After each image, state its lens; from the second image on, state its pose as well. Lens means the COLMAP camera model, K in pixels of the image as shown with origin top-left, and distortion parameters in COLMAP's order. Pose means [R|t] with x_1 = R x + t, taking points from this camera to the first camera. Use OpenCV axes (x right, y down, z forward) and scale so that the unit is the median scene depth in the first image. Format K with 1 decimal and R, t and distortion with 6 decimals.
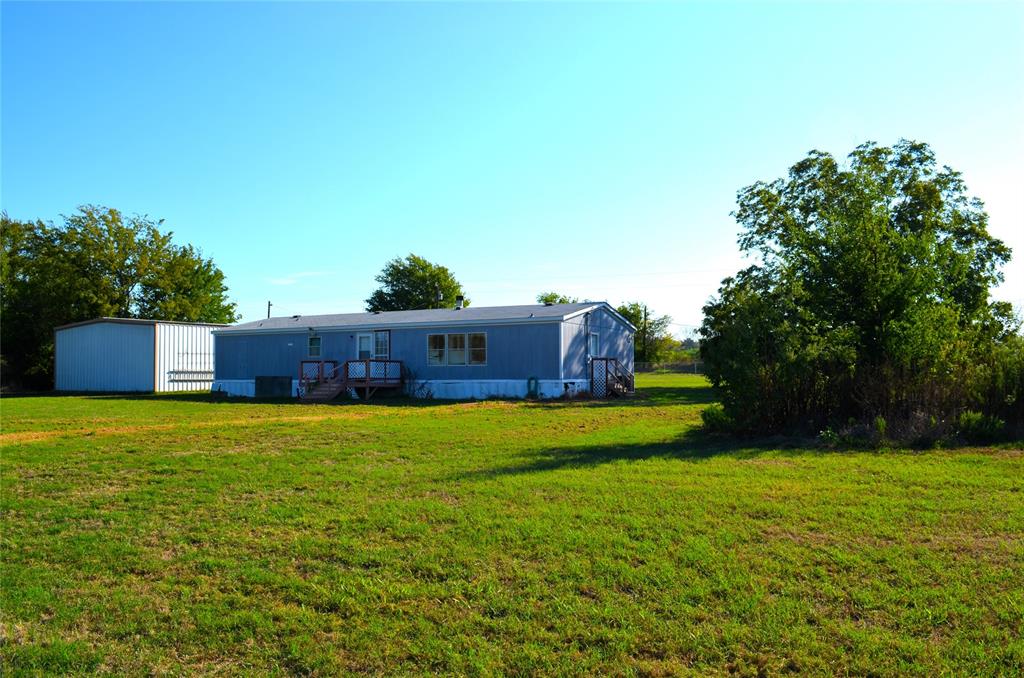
lens RADIAL K [[803.6, 0, 511.8], [0, 803.6, 340.8], [0, 0, 1]] dist [-0.090917, 0.018077]
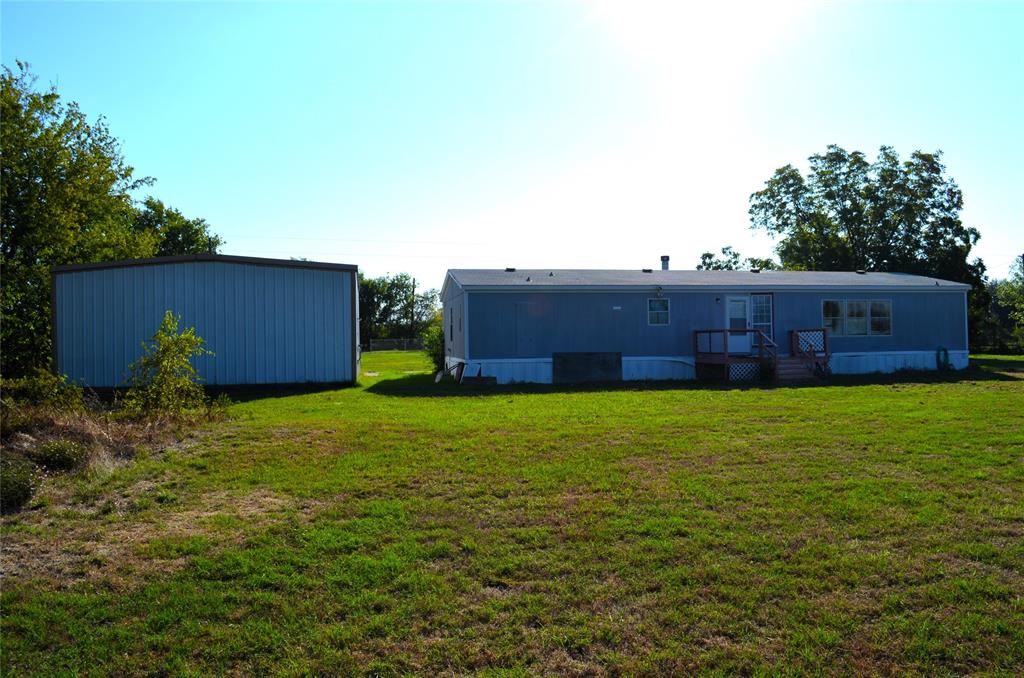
lens RADIAL K [[803.6, 0, 511.9], [0, 803.6, 339.6], [0, 0, 1]] dist [-0.090917, 0.018077]
pose [[0.789053, -0.001550, 0.614323, -0.816028], [-0.013858, 0.999697, 0.020321, 0.019909], [-0.614169, -0.024548, 0.788793, 0.492040]]
